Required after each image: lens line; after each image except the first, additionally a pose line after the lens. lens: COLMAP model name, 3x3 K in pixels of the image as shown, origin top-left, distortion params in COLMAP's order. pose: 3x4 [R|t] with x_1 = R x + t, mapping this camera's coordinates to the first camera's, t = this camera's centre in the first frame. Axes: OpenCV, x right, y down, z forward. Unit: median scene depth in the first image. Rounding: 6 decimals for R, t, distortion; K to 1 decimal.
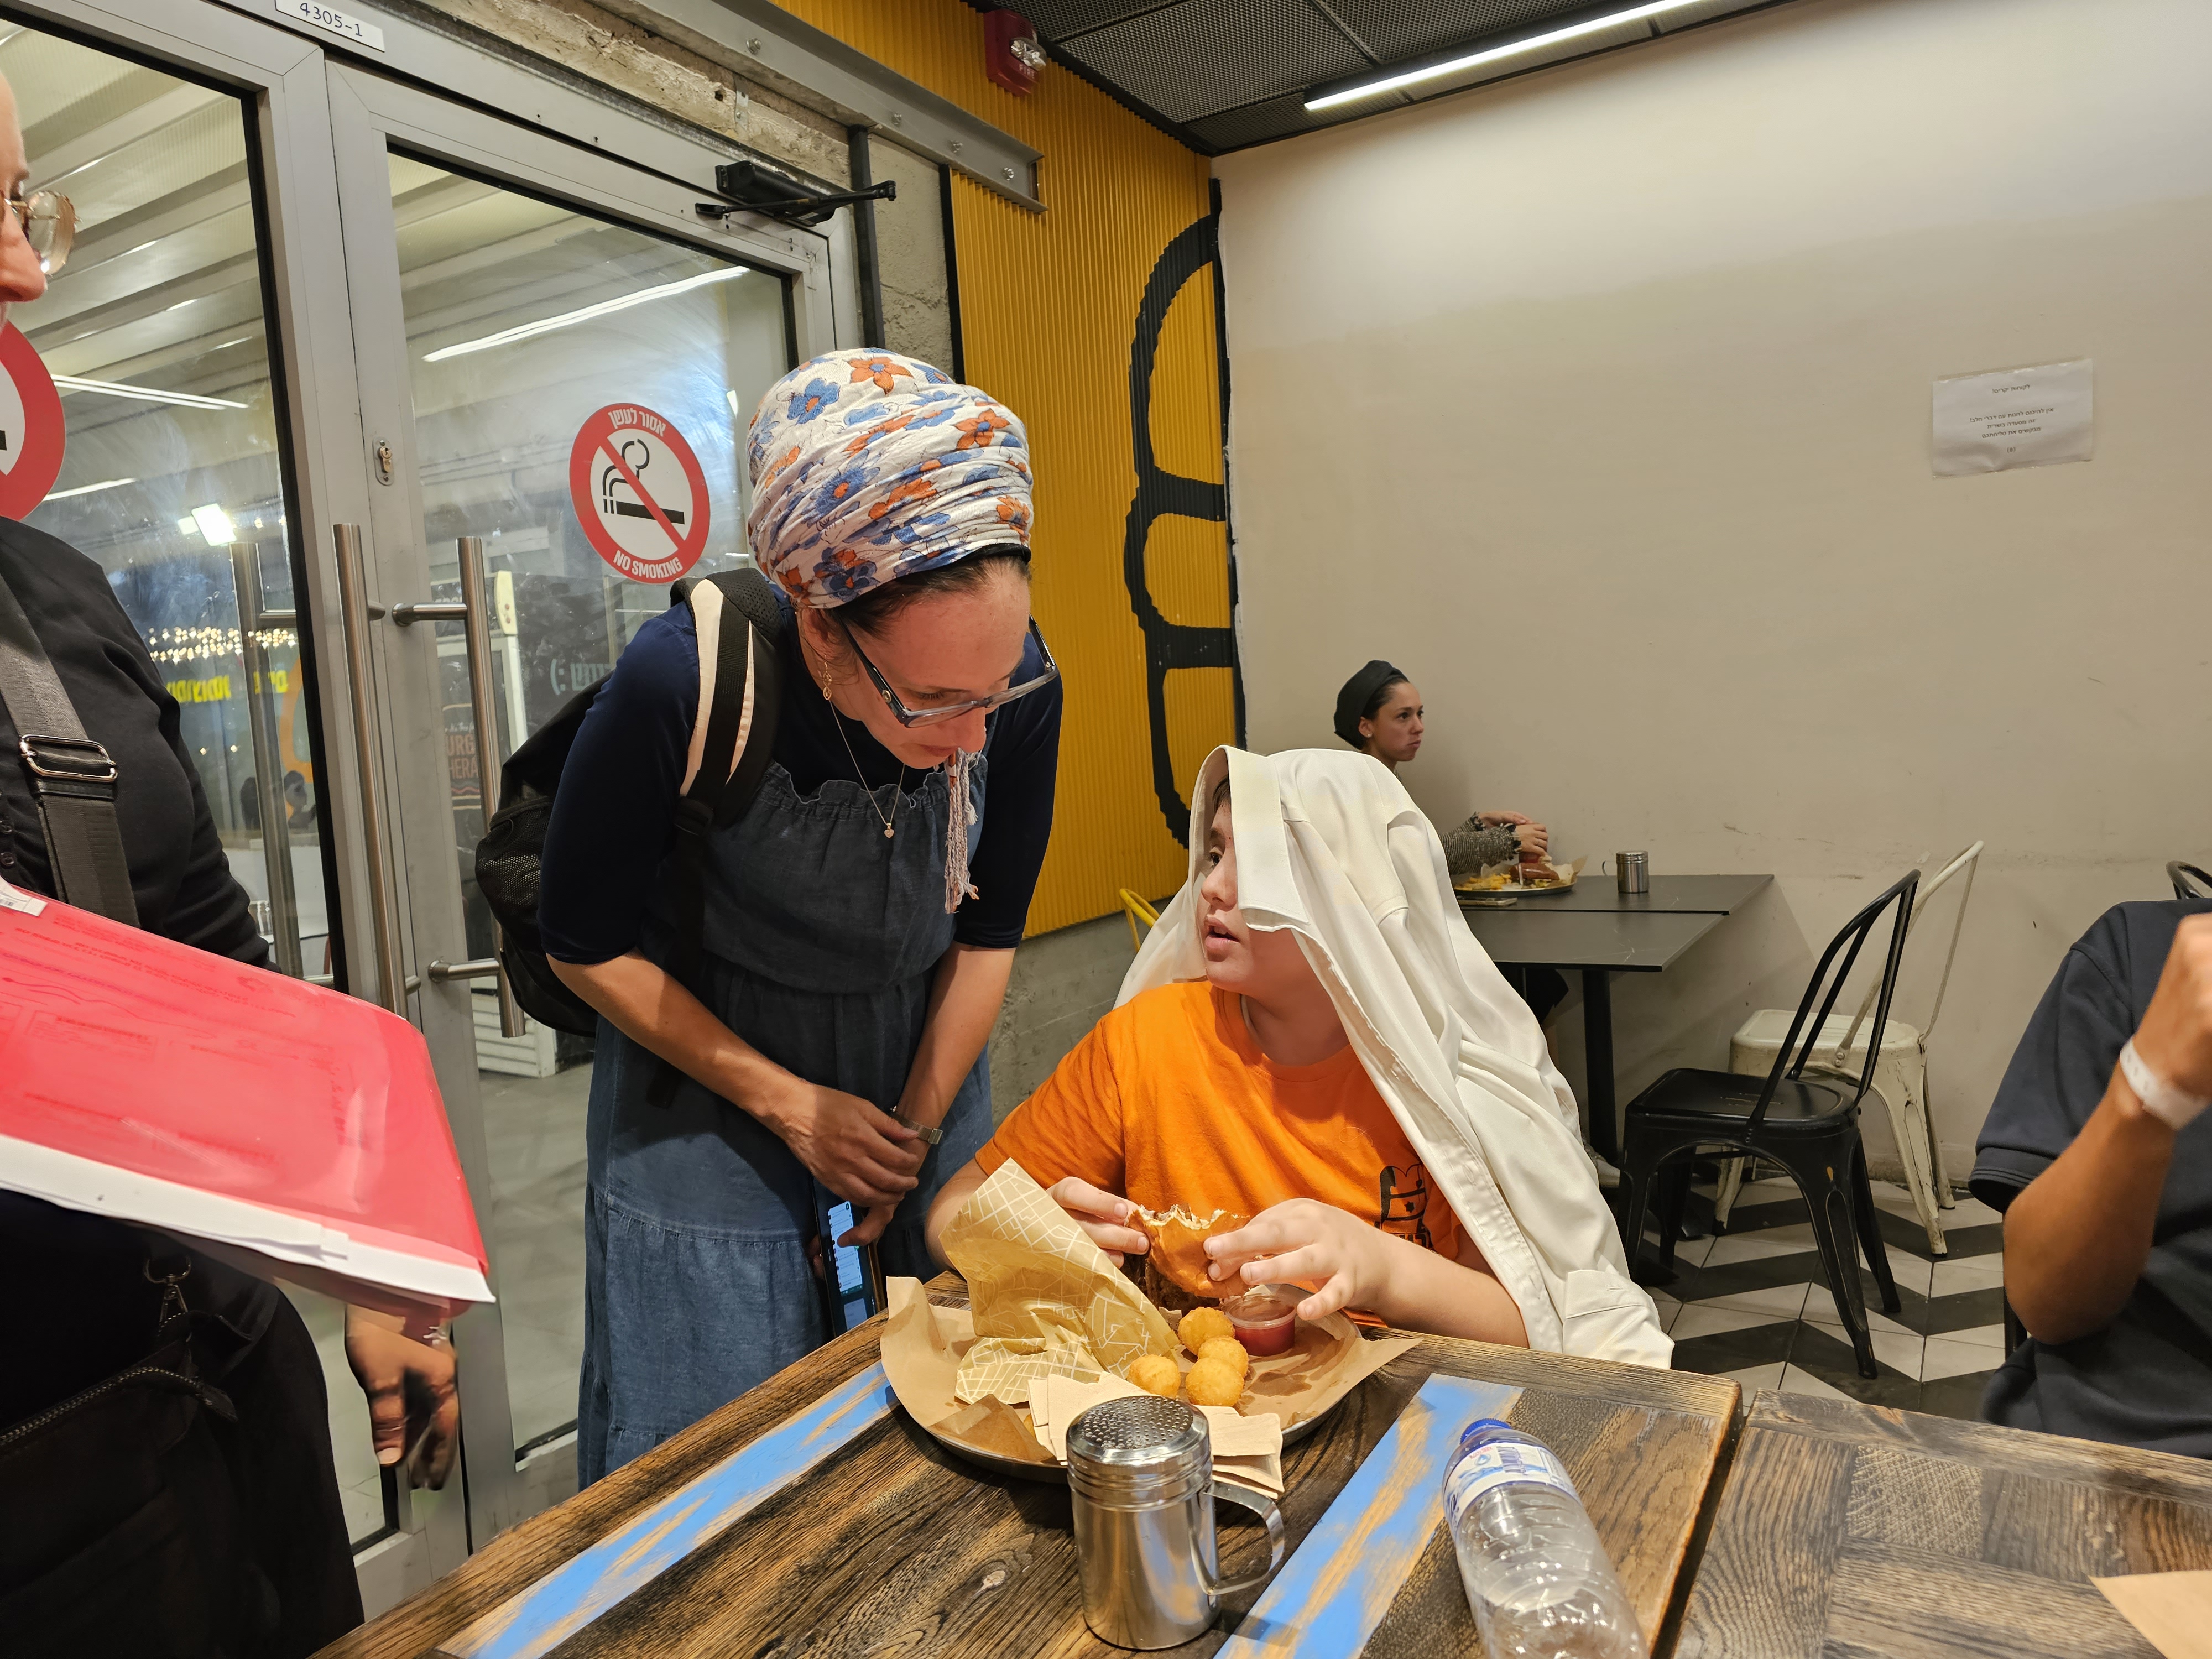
lens RADIAL K [[1483.8, 0, 1105.3], [0, 1483.8, 850.7], [0, 0, 1]] dist [0.032396, -0.022271]
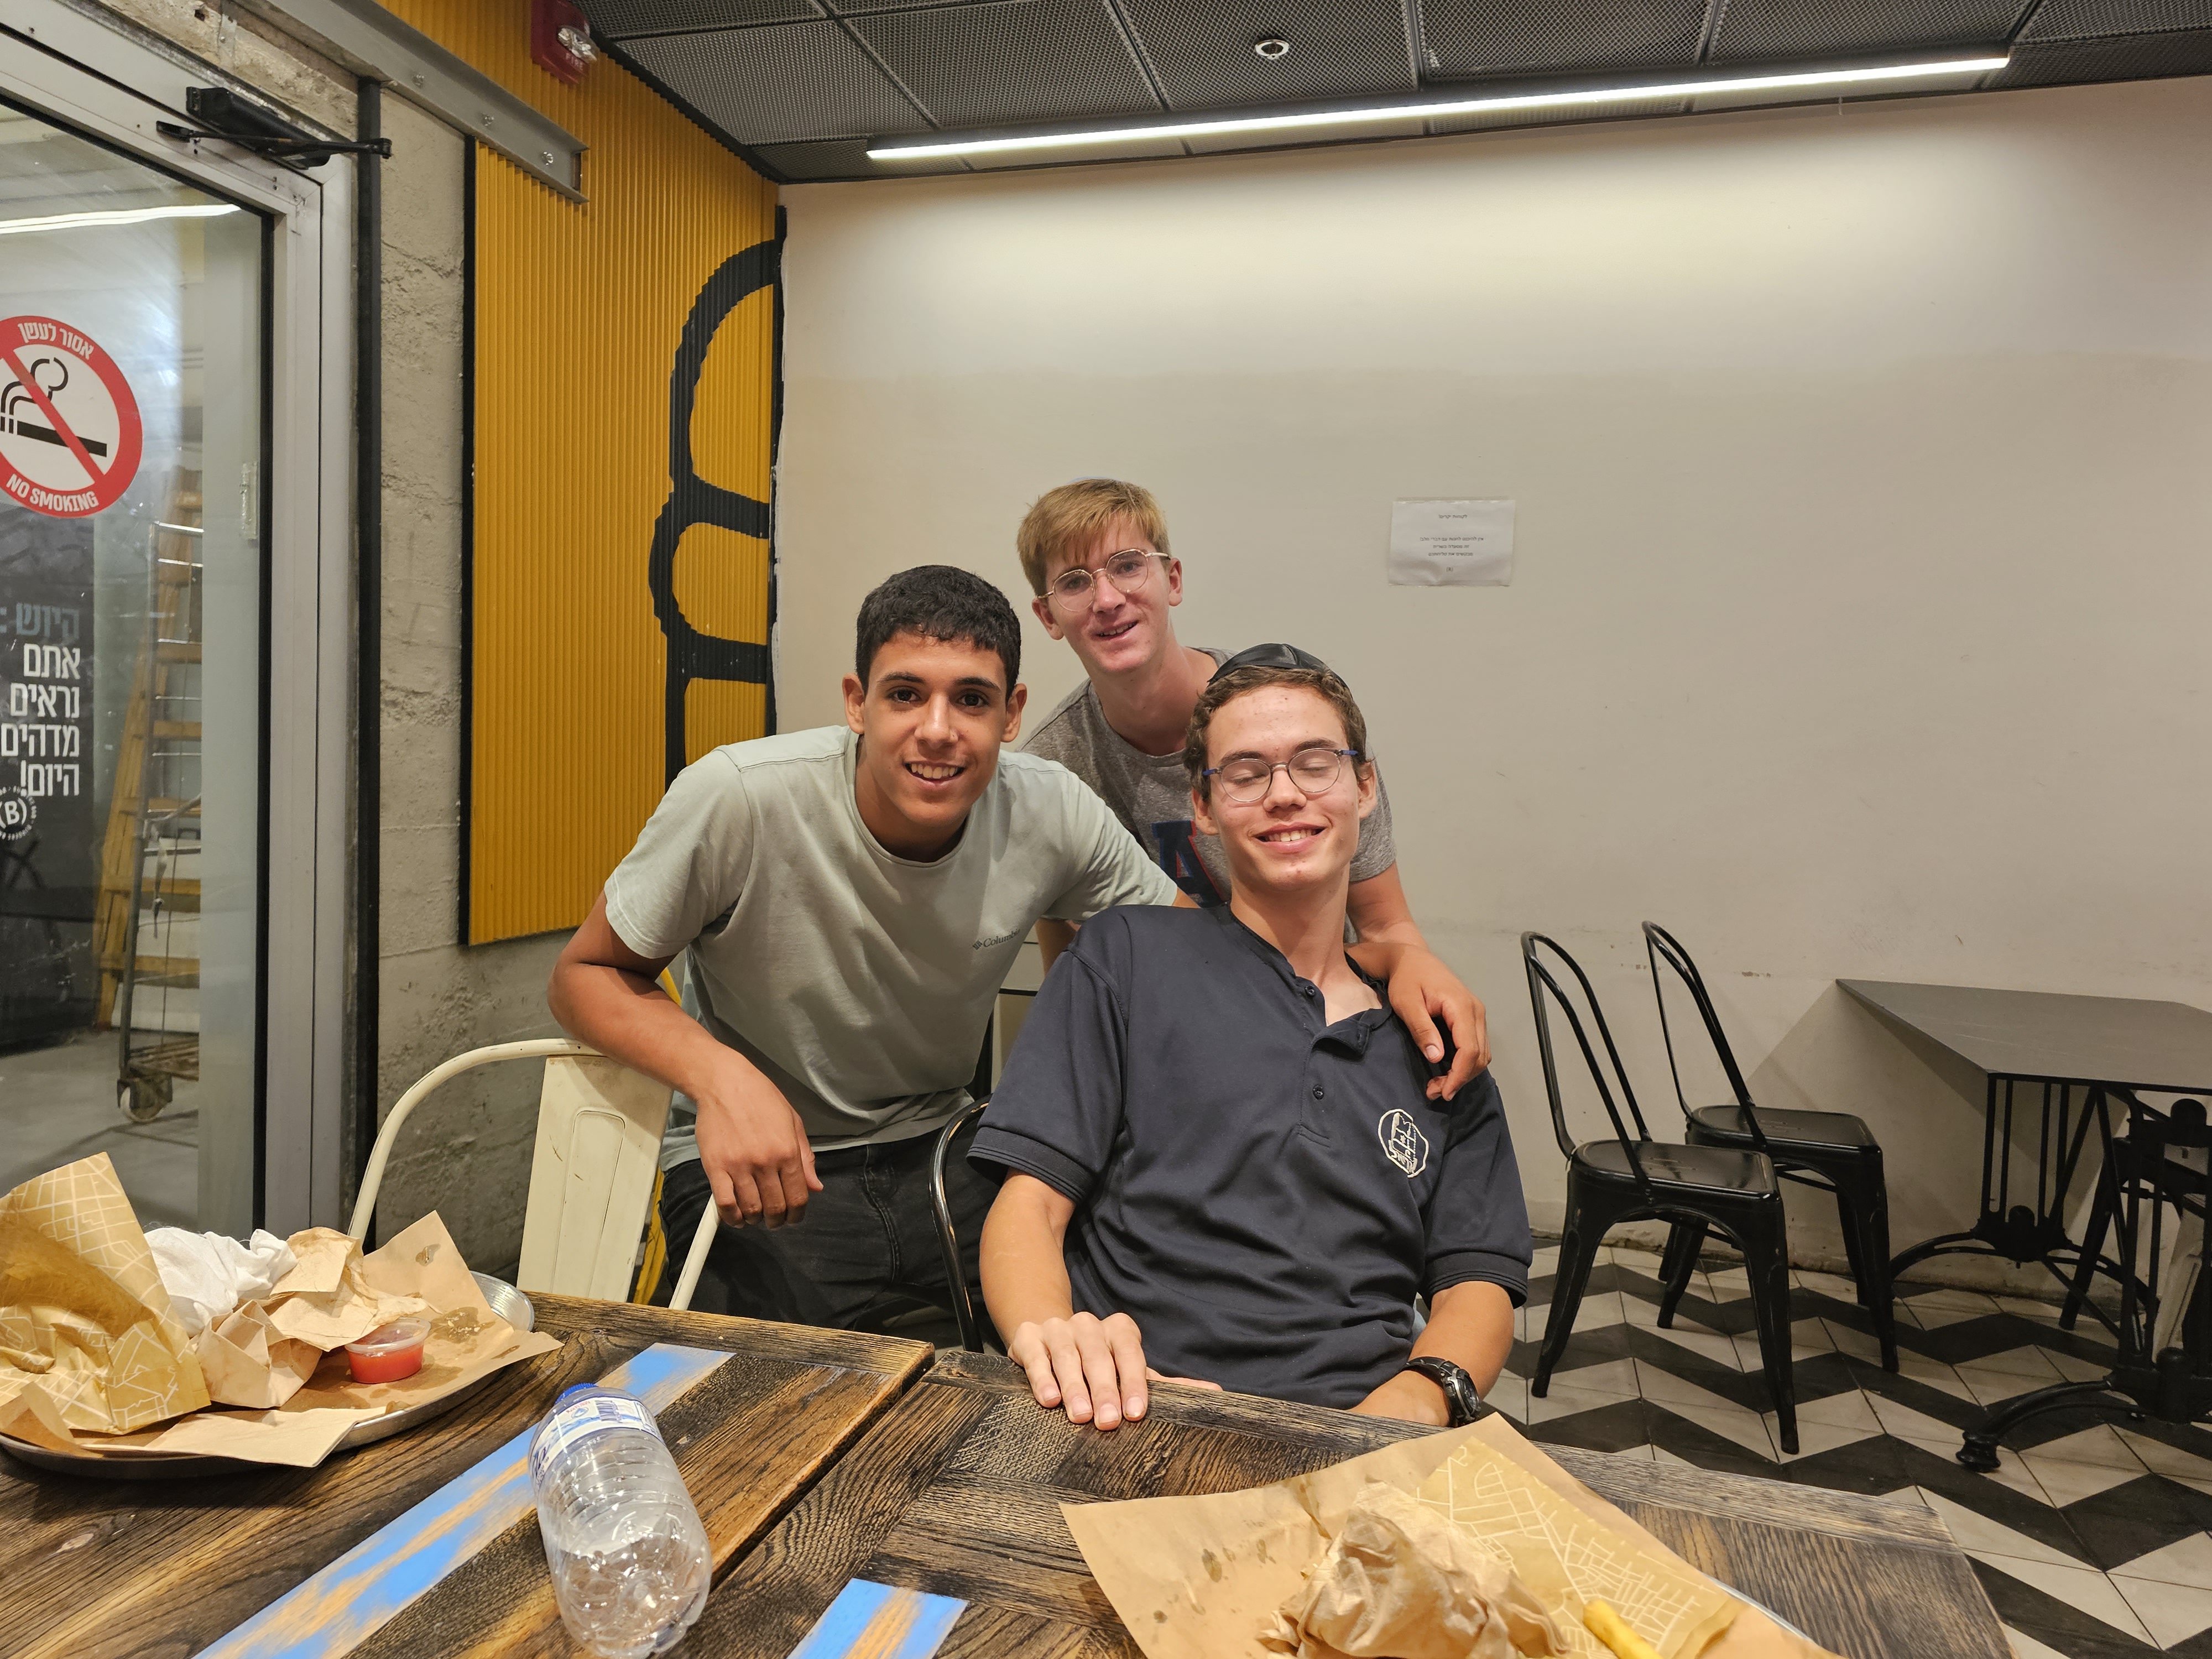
lens RADIAL K [[1483.8, 0, 1083.5], [0, 1483.8, 821.6], [0, 0, 1]] dist [0.032396, -0.022271]
pose [[0.962882, 0.083791, 0.256590, 0.080038], [-0.073428, 0.996060, -0.049721, 0.005686], [-0.259745, 0.029034, 0.965241, -0.039518]]
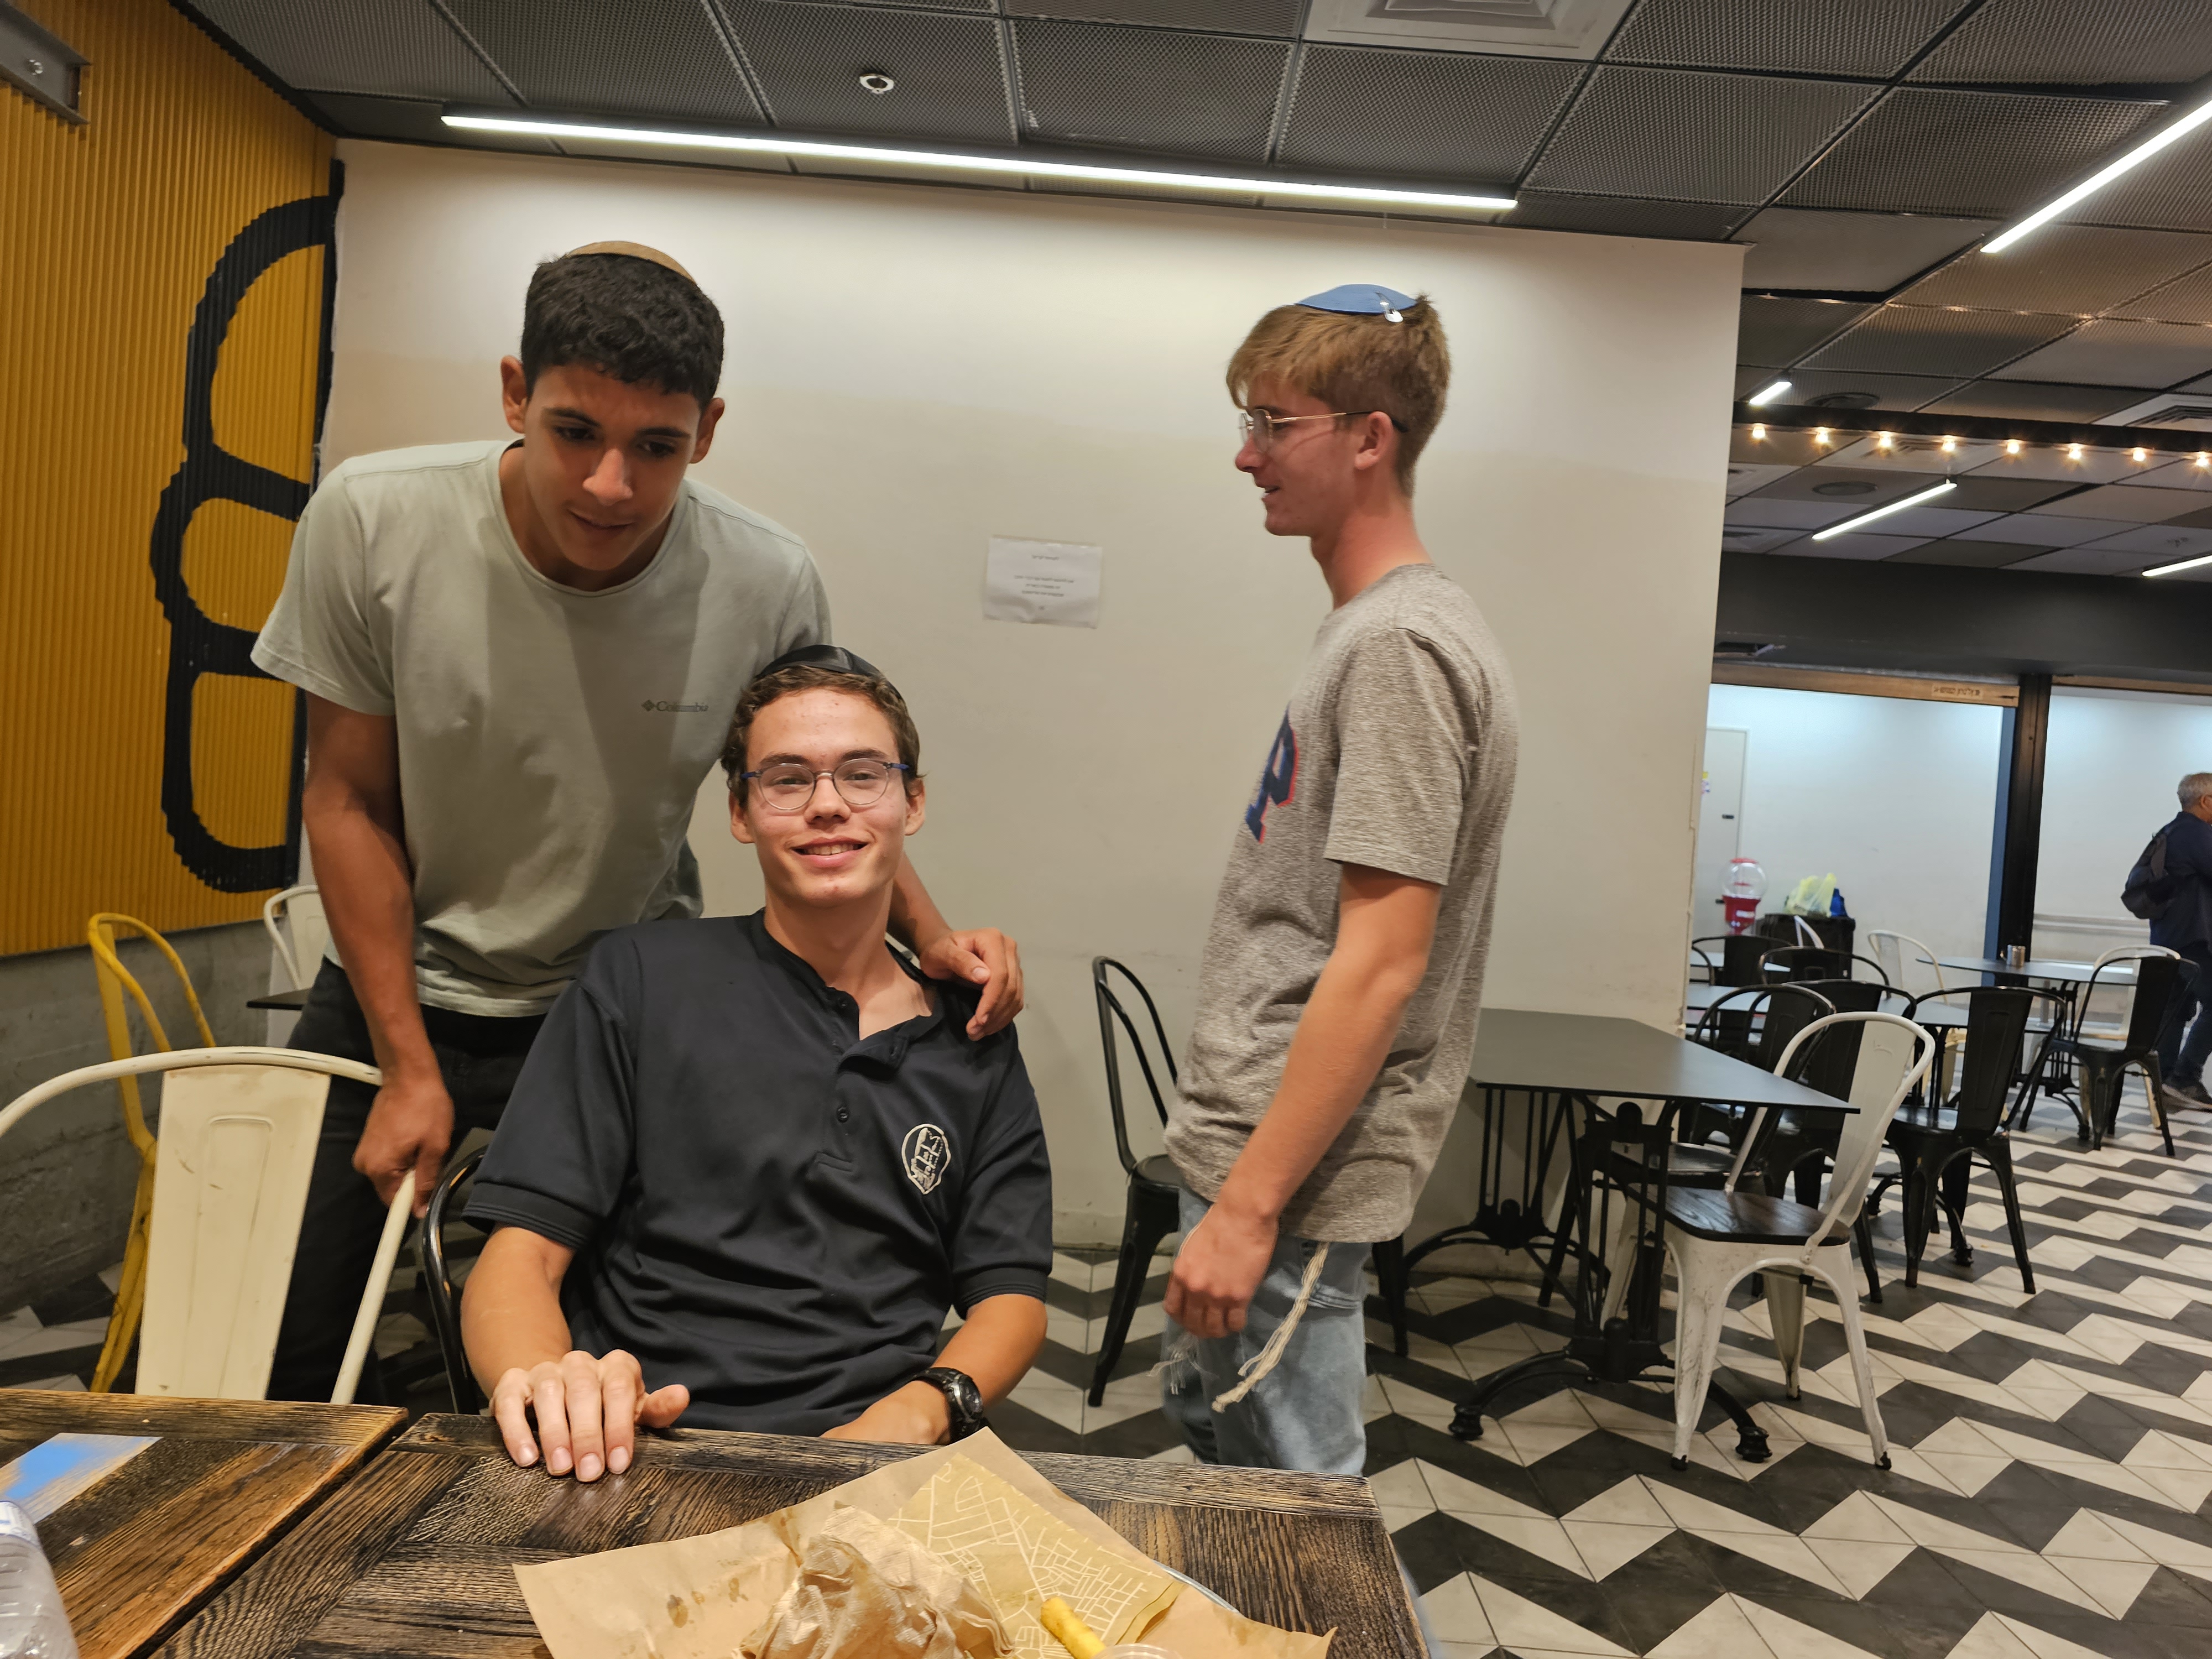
lens RADIAL K [[1483.8, 0, 1118.3], [0, 1483.8, 815.5], [0, 0, 1]] dist [0.032396, -0.022271]
pose [[0.851053, 0.115072, 0.512315, 0.098176], [-0.079179, 0.992659, -0.091432, 0.001571], [-0.519075, 0.037249, 0.853916, -0.056406]]
